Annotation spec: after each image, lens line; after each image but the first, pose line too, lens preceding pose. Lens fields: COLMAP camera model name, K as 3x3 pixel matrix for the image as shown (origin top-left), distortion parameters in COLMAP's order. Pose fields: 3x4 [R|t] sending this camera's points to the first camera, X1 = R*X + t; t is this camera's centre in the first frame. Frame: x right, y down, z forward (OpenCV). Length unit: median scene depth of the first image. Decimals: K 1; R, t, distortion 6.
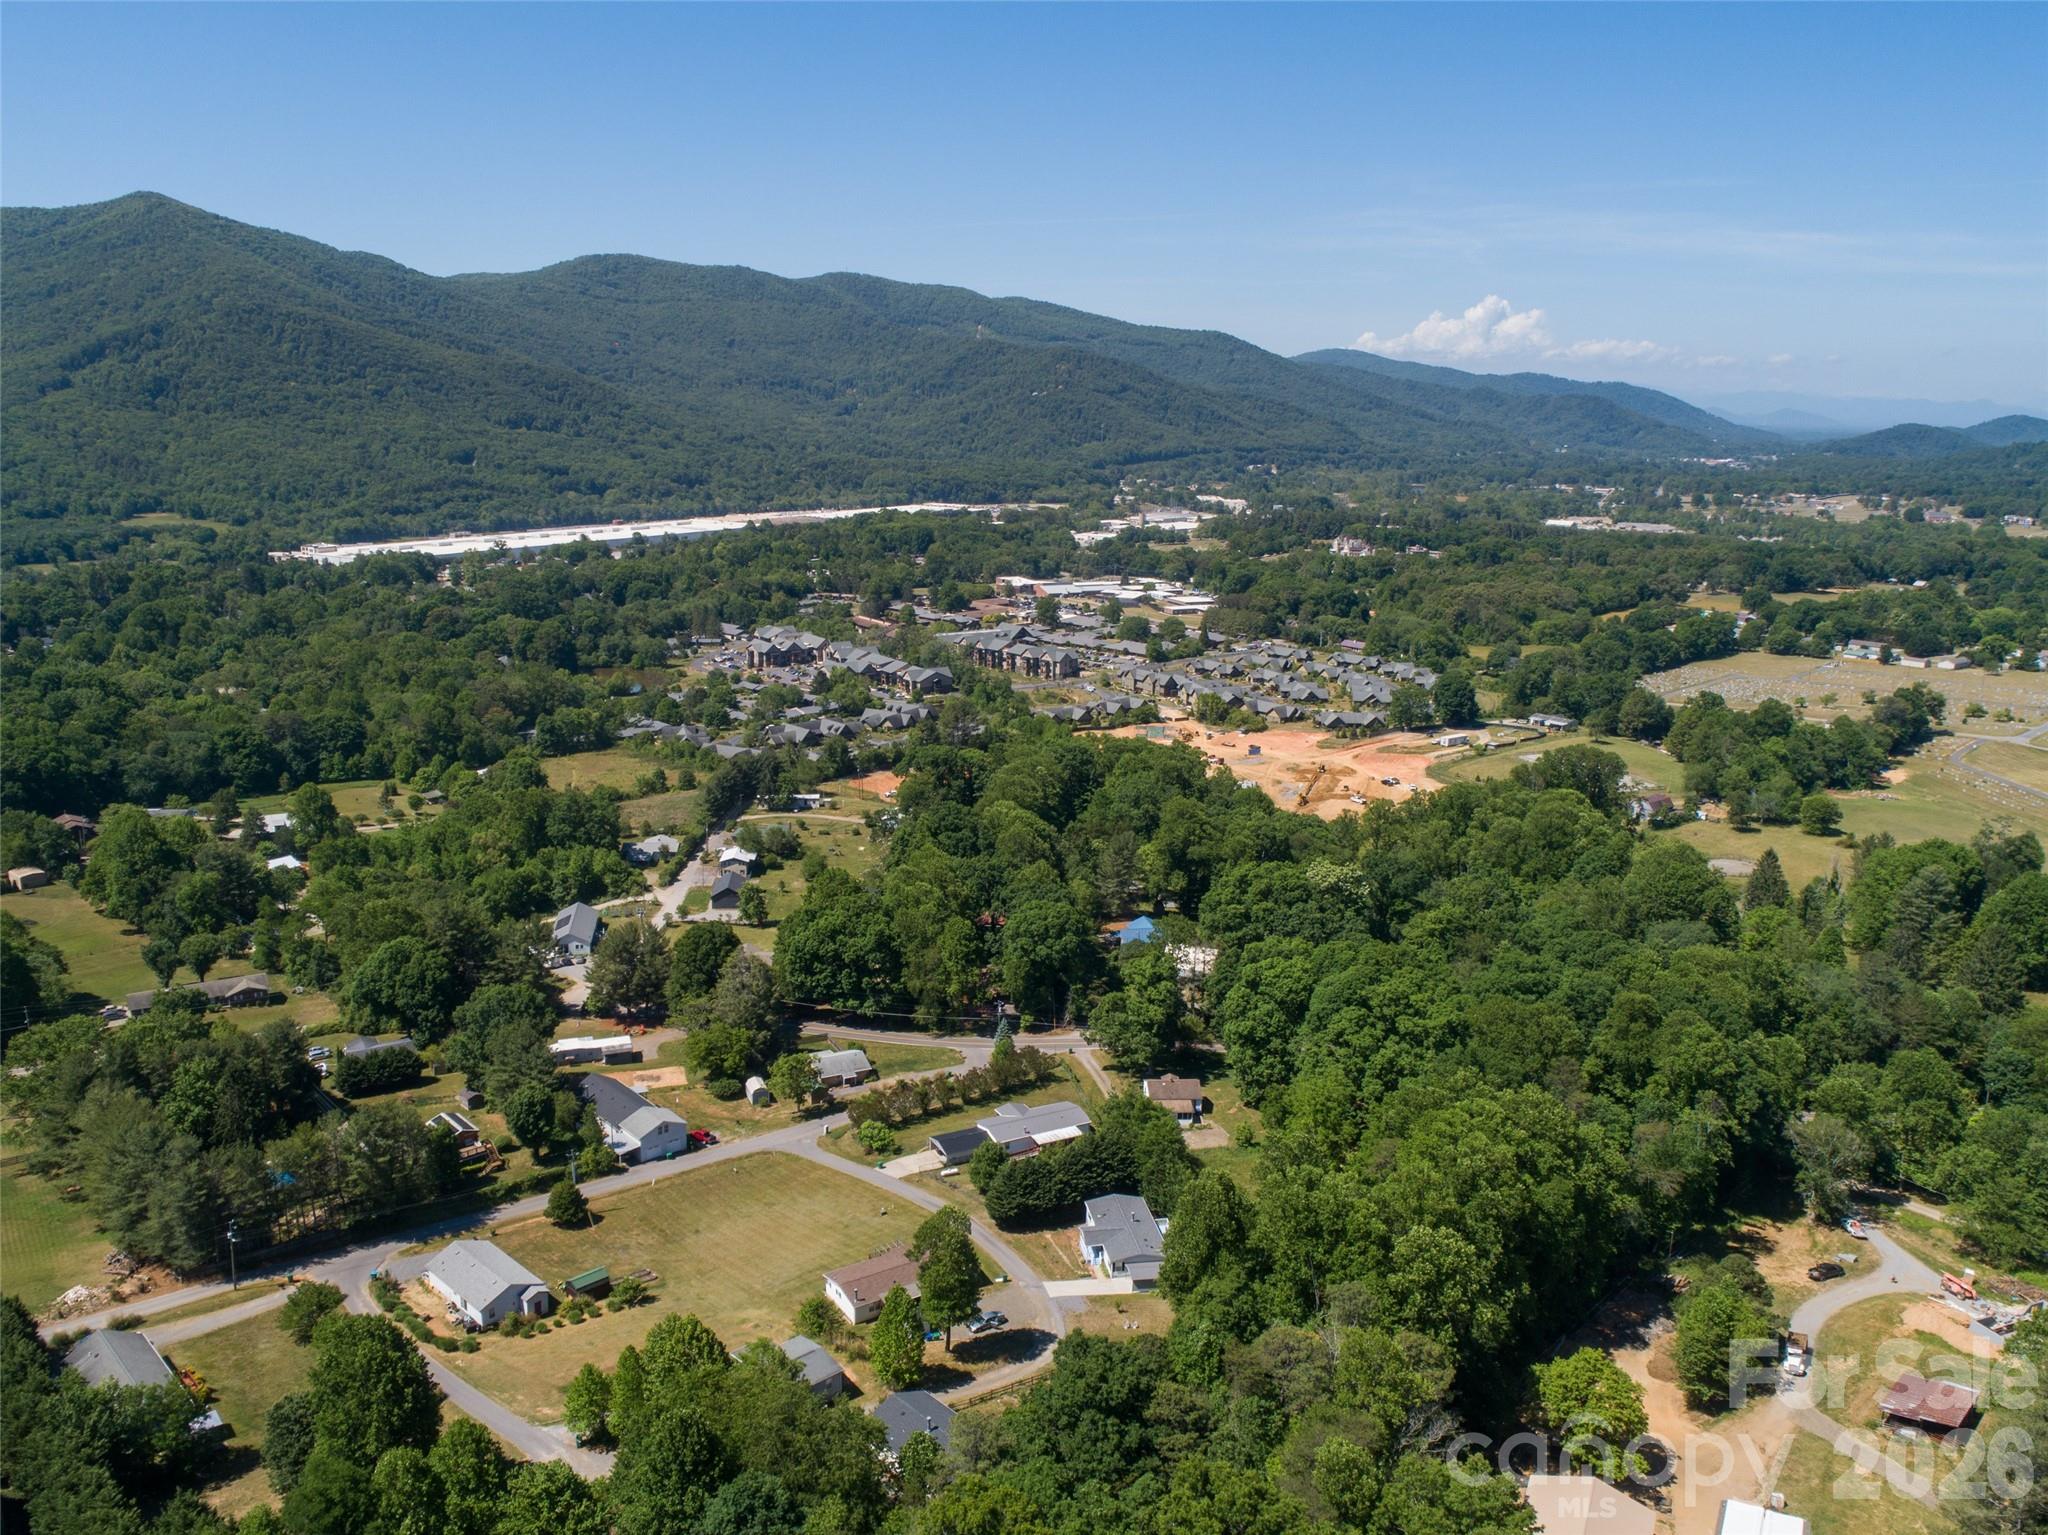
lens RADIAL K [[1544.5, 0, 1022.0], [0, 1544.5, 763.0], [0, 0, 1]] dist [-0.021719, 0.008101]
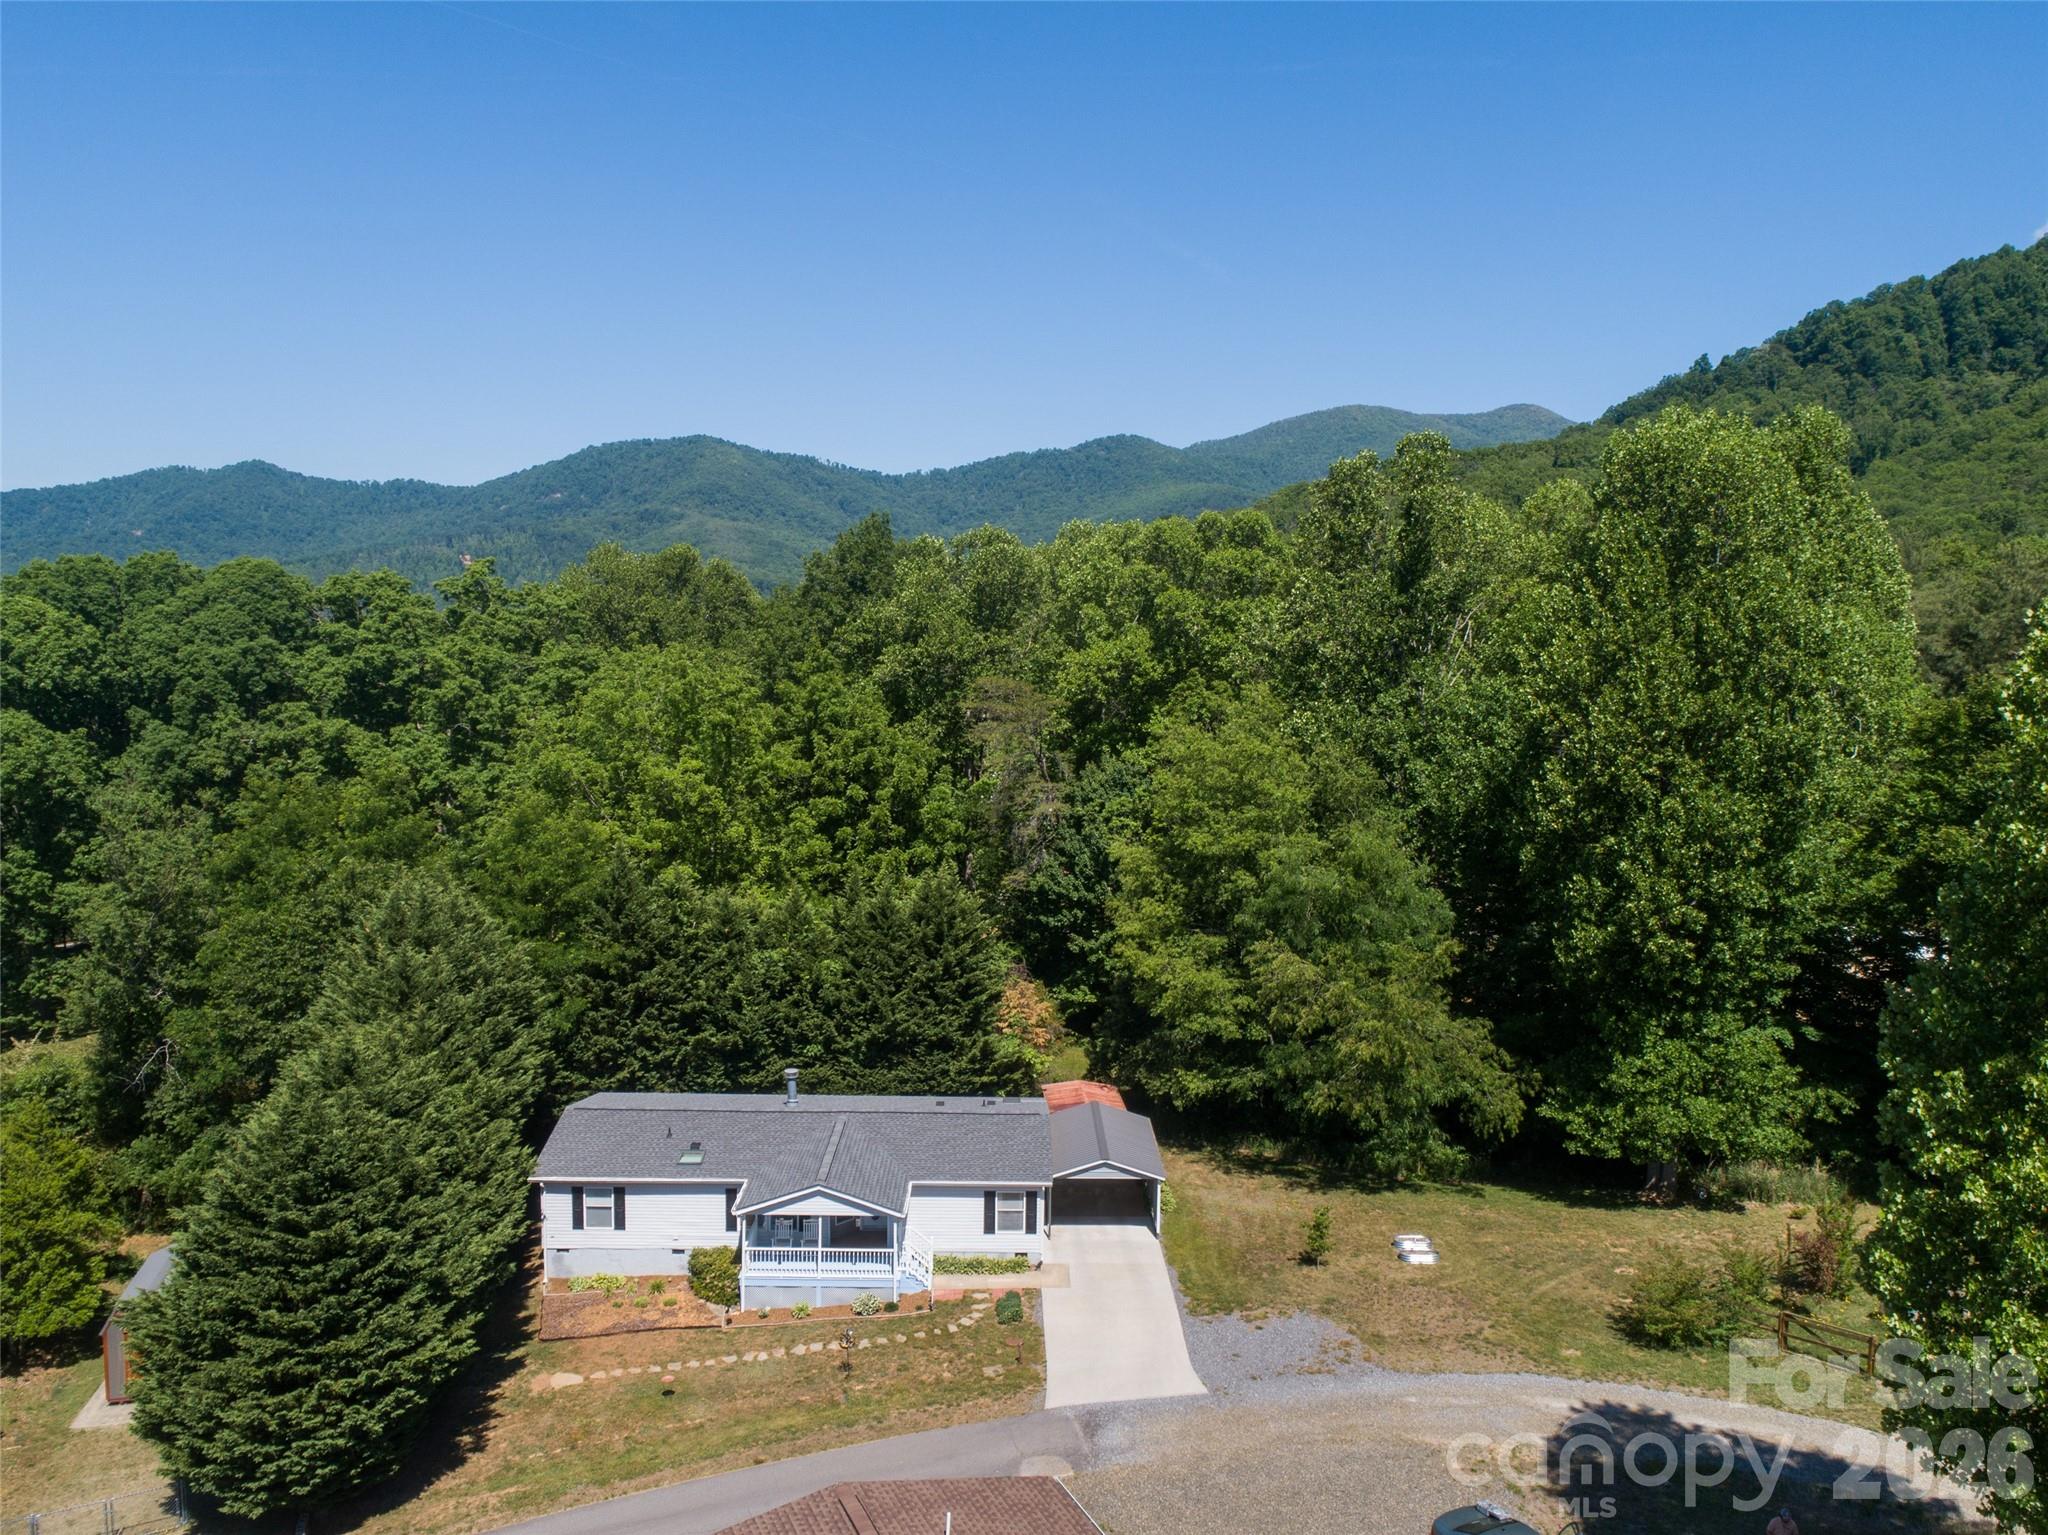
lens RADIAL K [[1544.5, 0, 1022.0], [0, 1544.5, 763.0], [0, 0, 1]] dist [-0.021719, 0.008101]
pose [[0.152324, -0.105984, 0.982632, -0.067863], [0.213951, 0.974194, 0.071908, 0.100712], [-0.964895, 0.199282, 0.171068, 0.392647]]
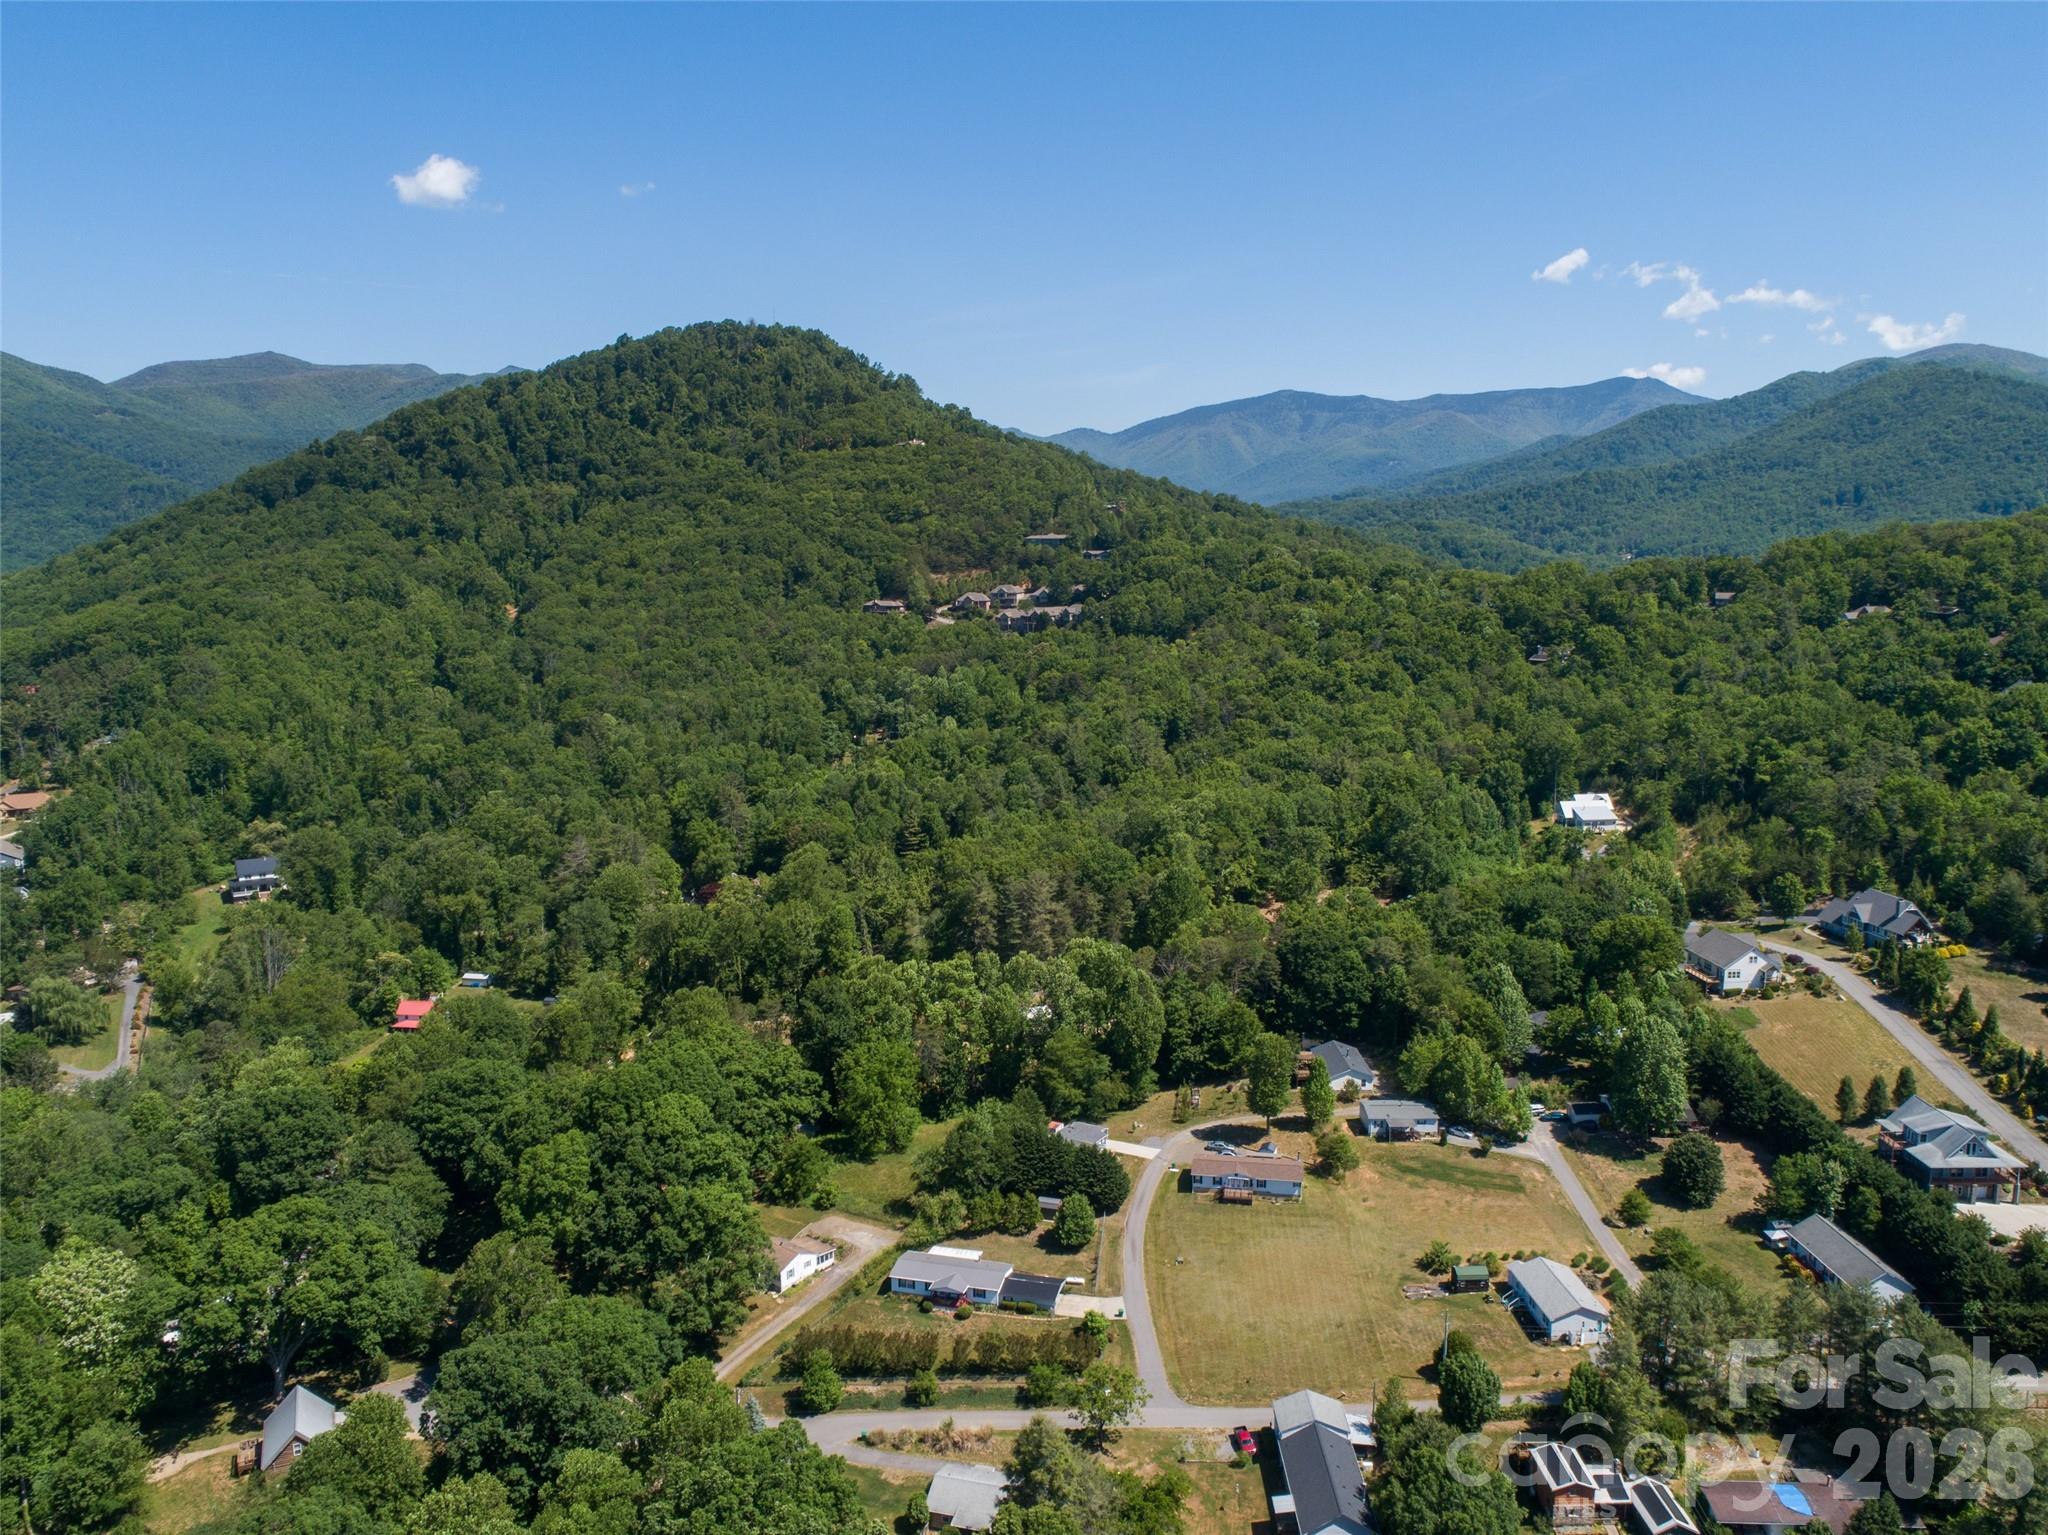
lens RADIAL K [[1544.5, 0, 1022.0], [0, 1544.5, 763.0], [0, 0, 1]] dist [-0.021719, 0.008101]
pose [[-0.739775, -0.114678, 0.663009, -0.306106], [0.147237, 0.933898, 0.325817, -0.176545], [-0.656547, 0.338651, -0.673990, 0.760980]]
